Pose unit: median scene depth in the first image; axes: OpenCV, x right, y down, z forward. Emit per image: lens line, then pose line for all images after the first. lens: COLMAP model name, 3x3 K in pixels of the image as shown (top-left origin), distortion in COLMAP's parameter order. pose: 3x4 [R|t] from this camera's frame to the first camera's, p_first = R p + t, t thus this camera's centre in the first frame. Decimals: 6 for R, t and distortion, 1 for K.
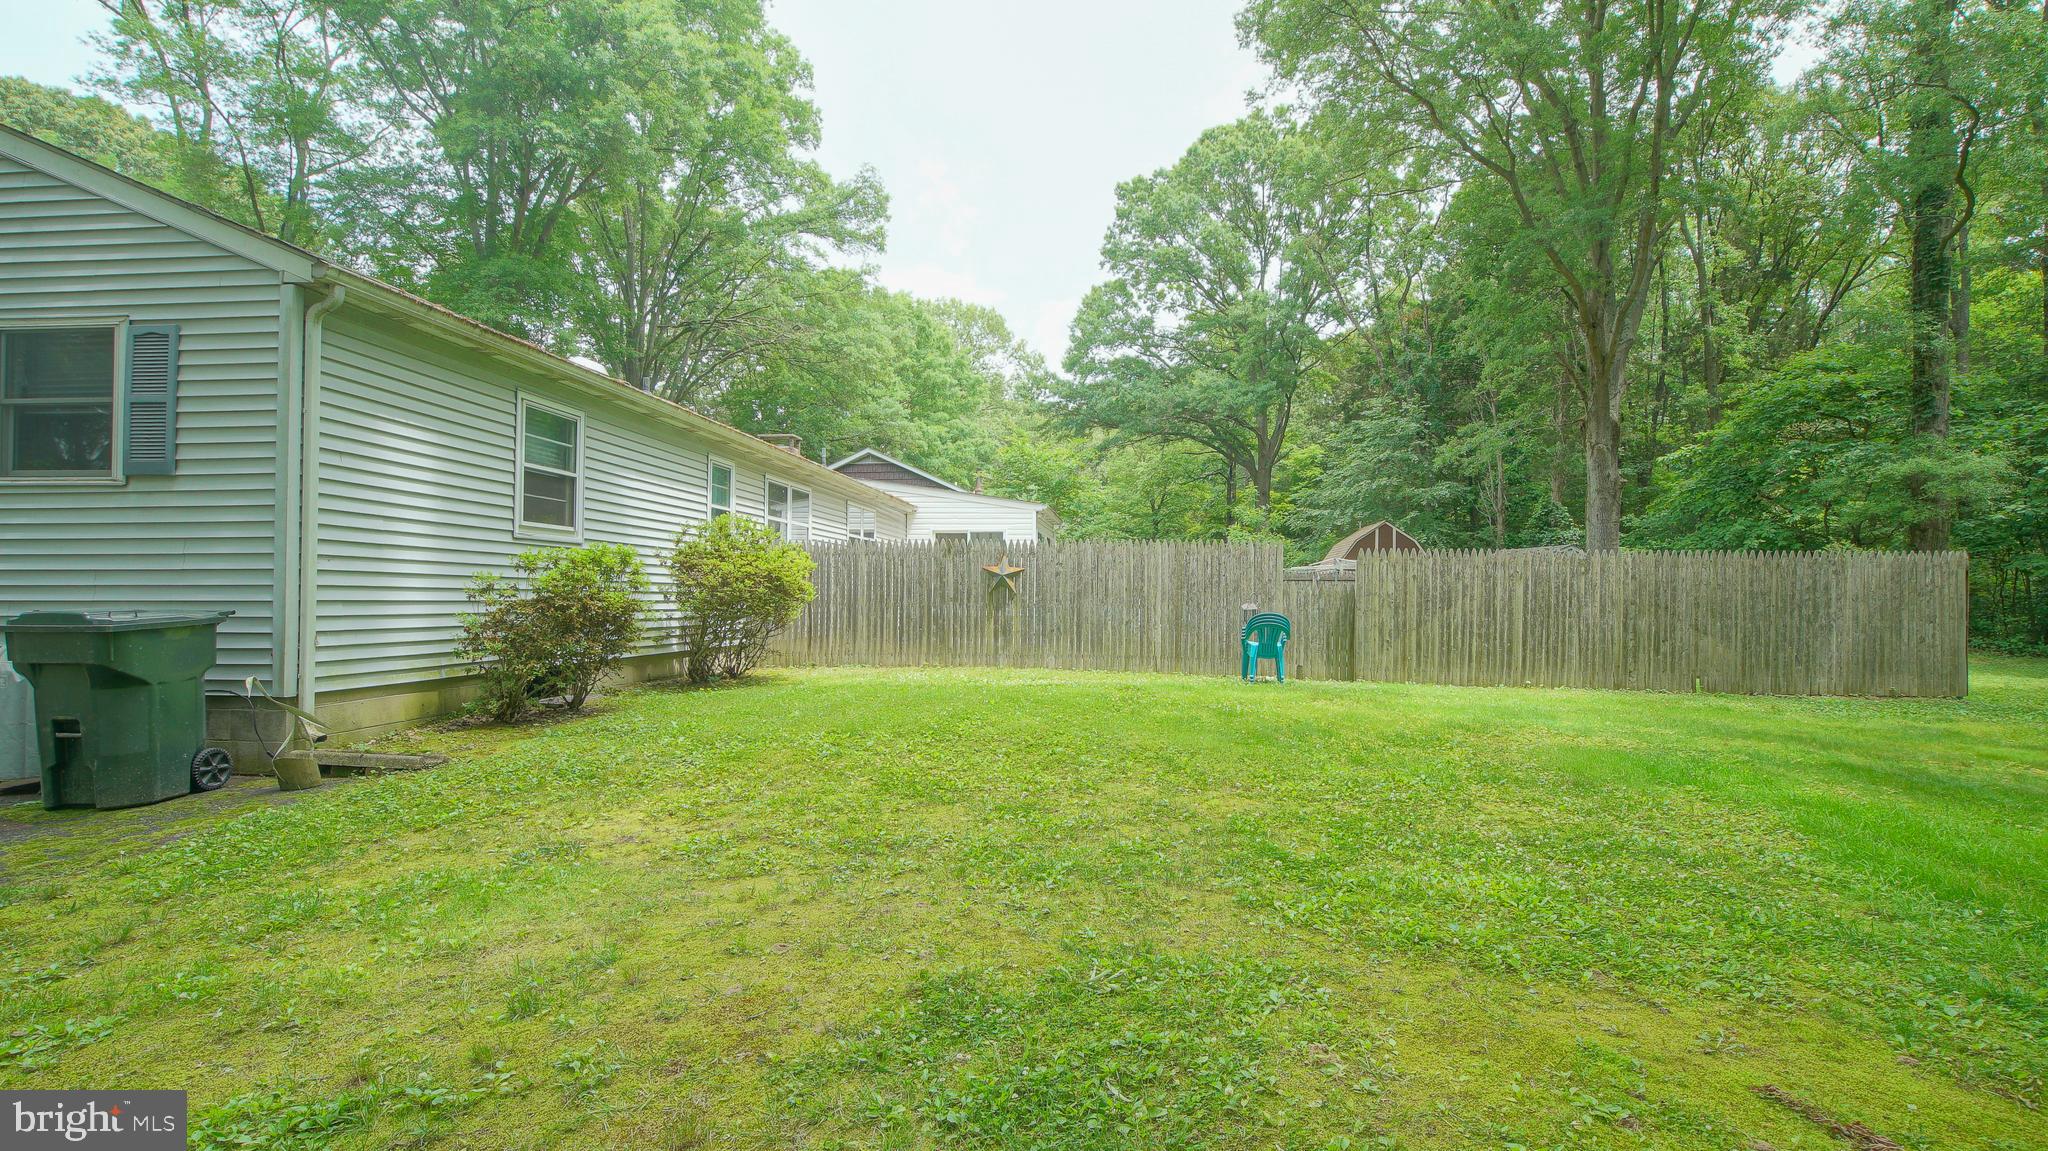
lens RADIAL K [[941.6, 0, 1025.8], [0, 941.6, 582.8], [0, 0, 1]] dist [-0.004201, 0.002134]
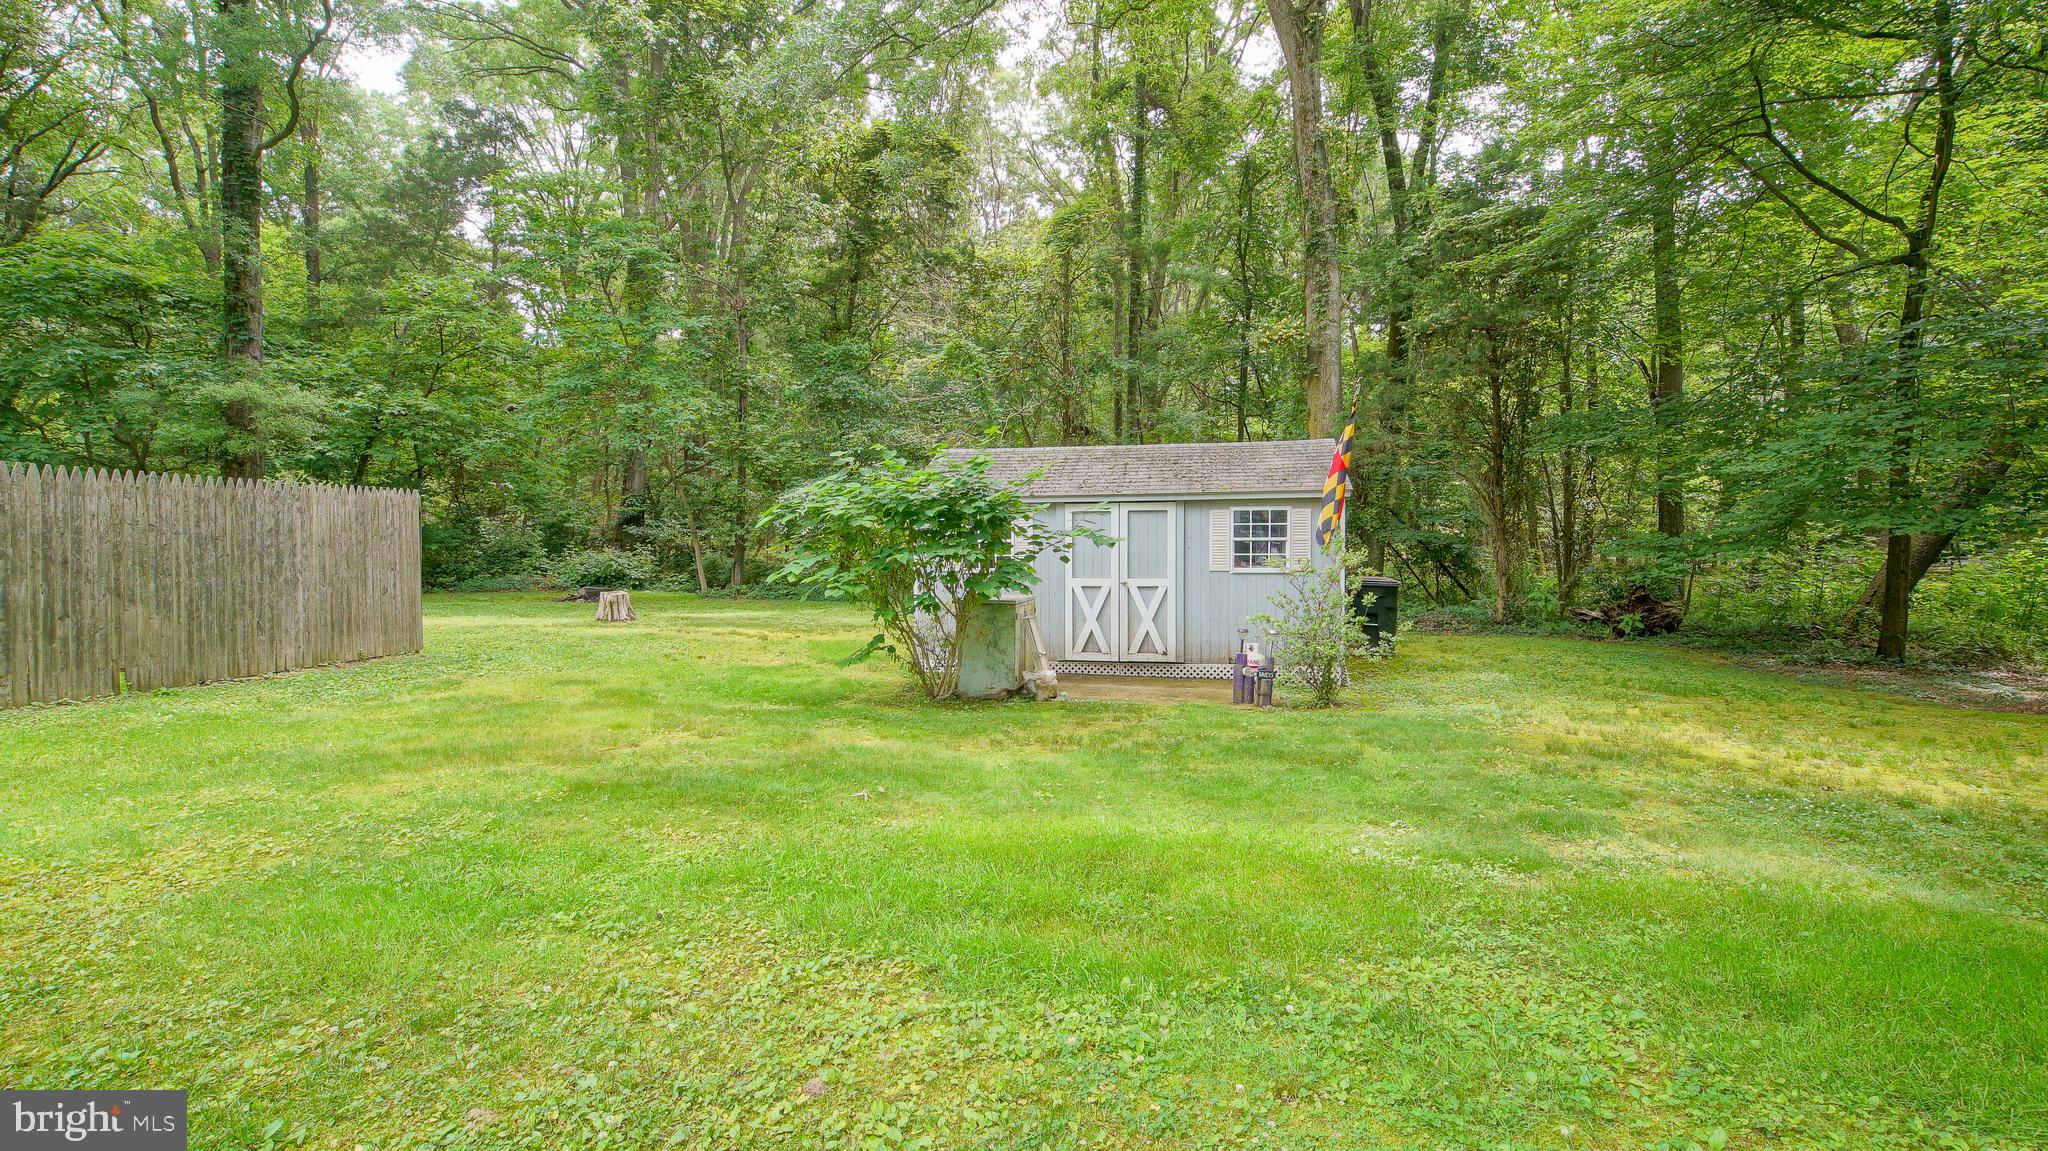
lens RADIAL K [[941.6, 0, 1021.2], [0, 941.6, 567.8], [0, 0, 1]] dist [-0.004201, 0.002134]
pose [[0.019997, -0.037836, 0.999084, 0.096188], [-0.014464, 0.999168, 0.038129, -0.001531], [-0.999695, -0.015213, 0.019433, 0.381943]]
